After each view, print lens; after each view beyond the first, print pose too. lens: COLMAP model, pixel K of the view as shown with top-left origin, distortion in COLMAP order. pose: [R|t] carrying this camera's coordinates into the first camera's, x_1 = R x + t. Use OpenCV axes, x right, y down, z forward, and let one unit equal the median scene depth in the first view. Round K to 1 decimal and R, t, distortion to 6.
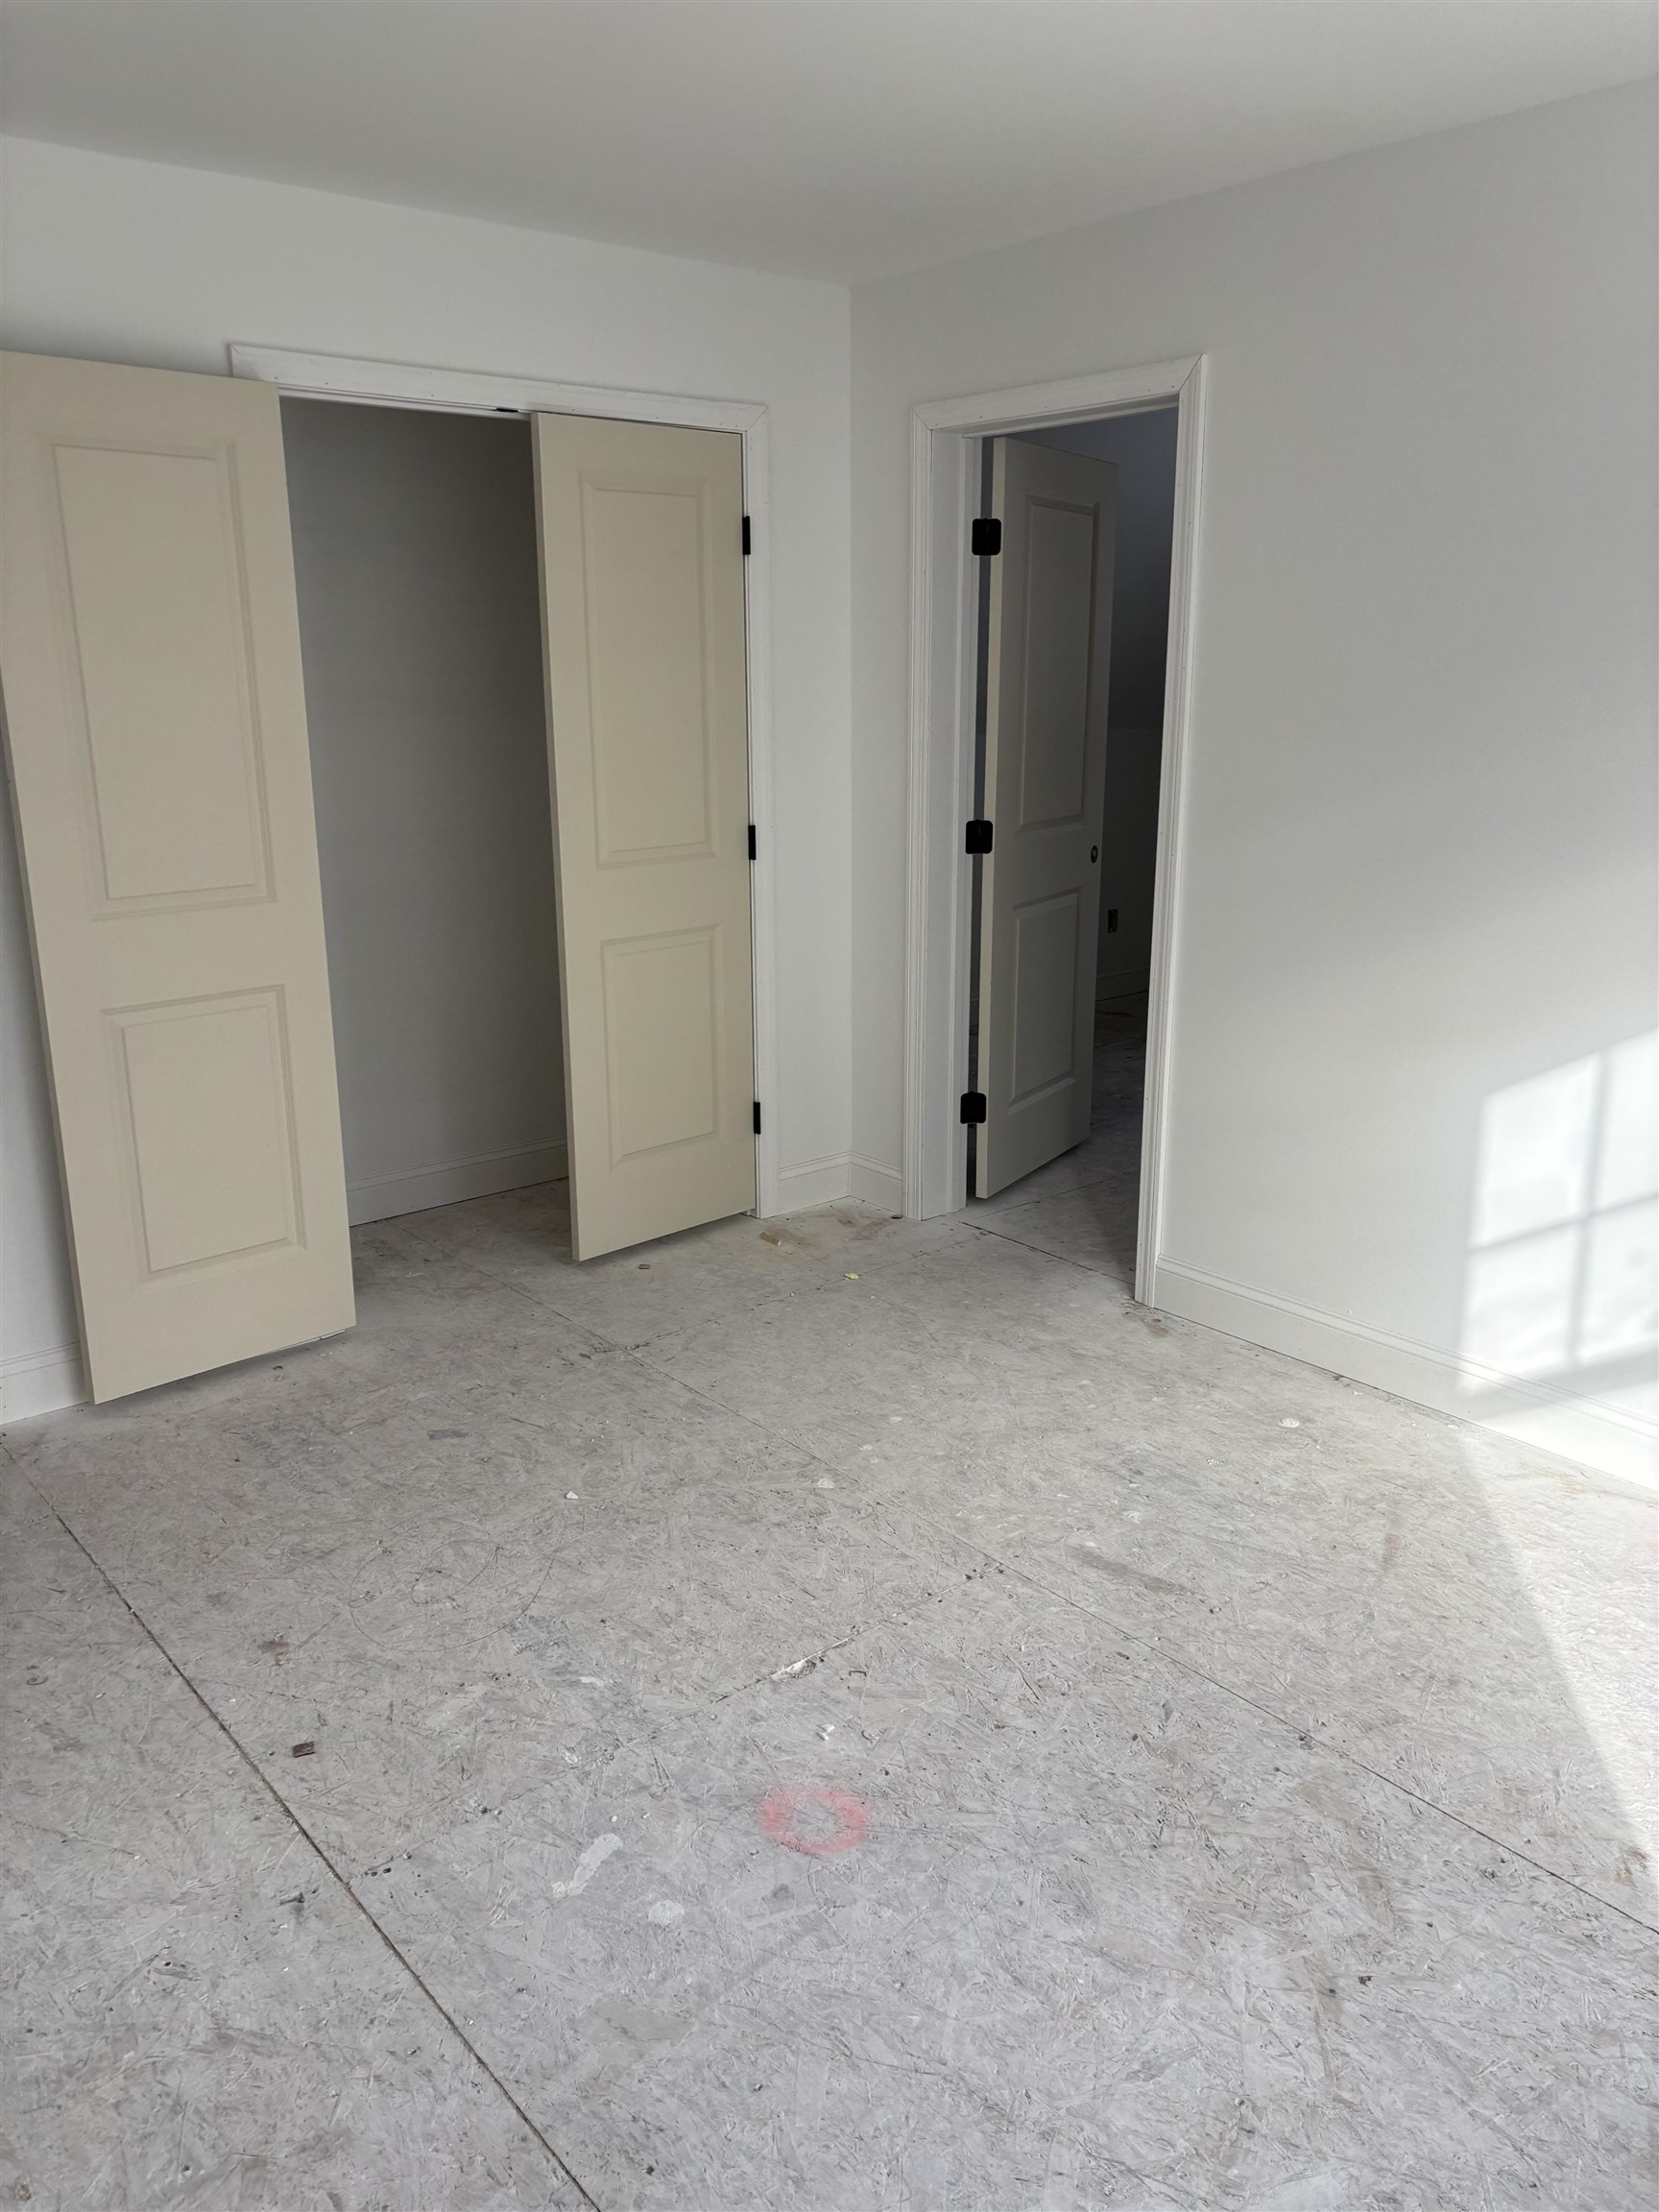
lens RADIAL K [[1653.0, 0, 823.1], [0, 1653.0, 1104.1], [0, 0, 1]] dist [0.027022, -0.020820]
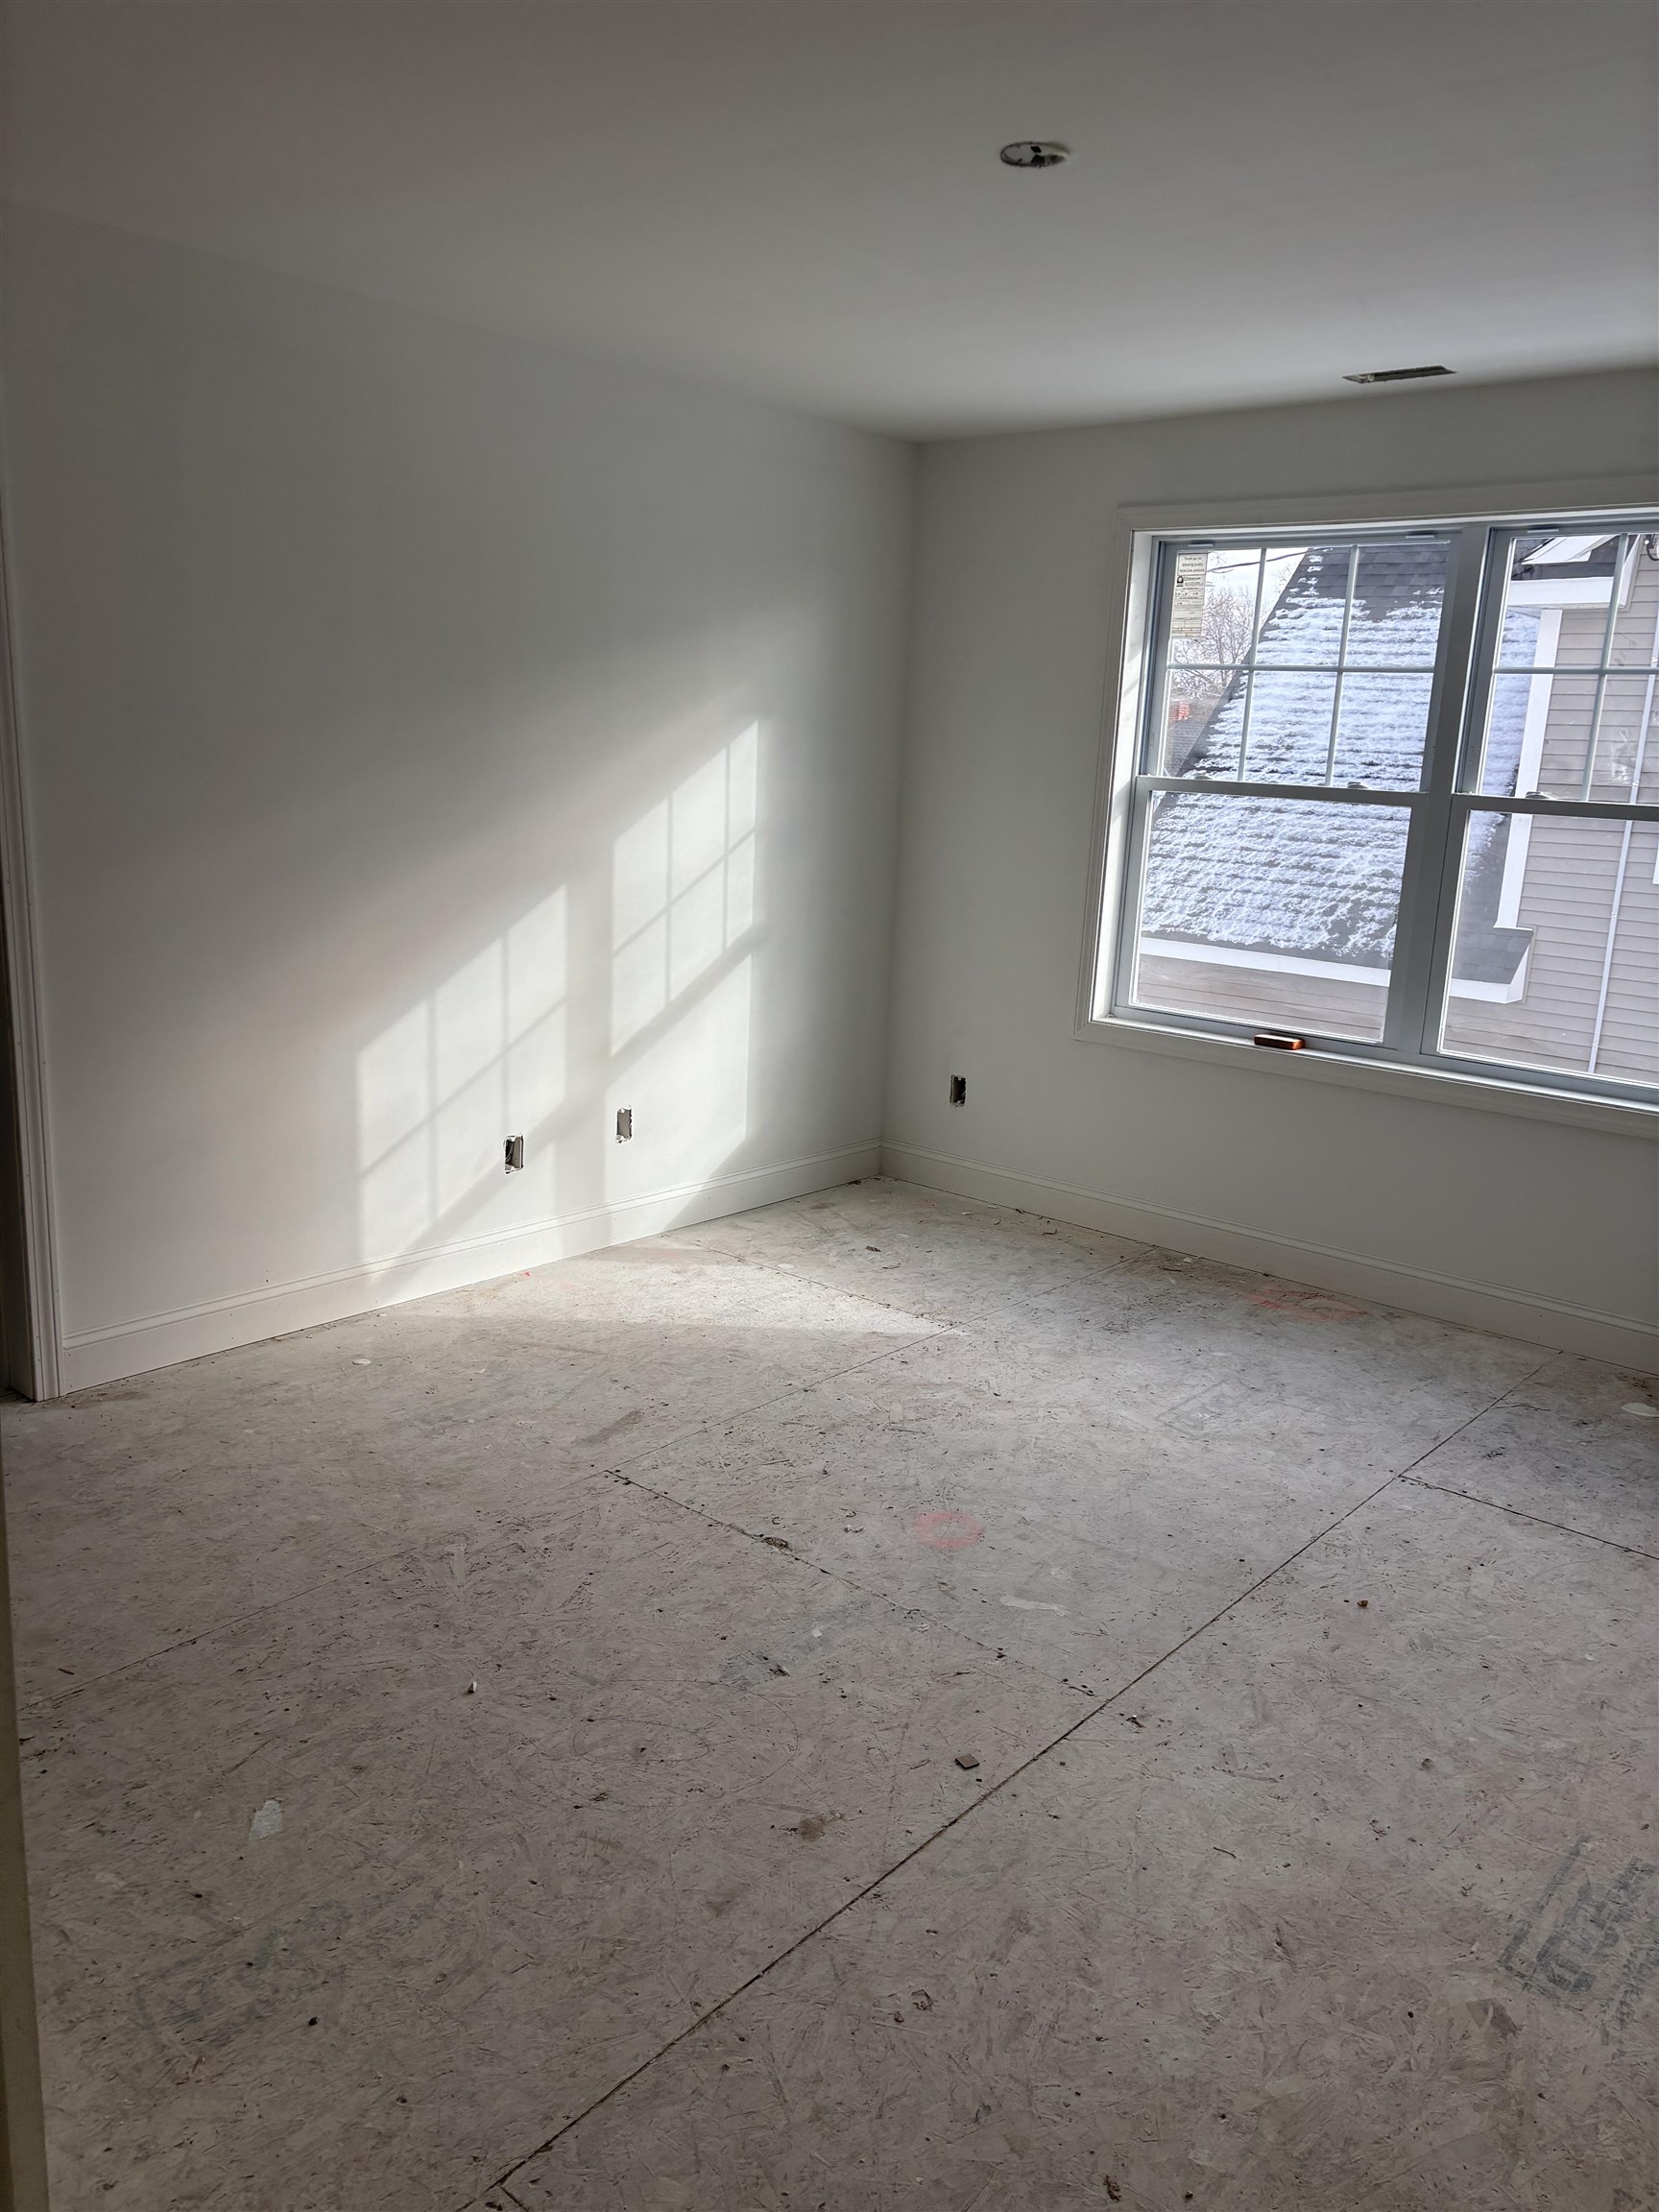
lens RADIAL K [[1653.0, 0, 820.0], [0, 1653.0, 1109.4], [0, 0, 1]] dist [0.027022, -0.020820]
pose [[-0.161783, -0.225173, 0.960793, -0.968540], [0.216985, 0.941675, 0.257229, -0.233404], [-0.962675, 0.250093, -0.103488, 0.871525]]
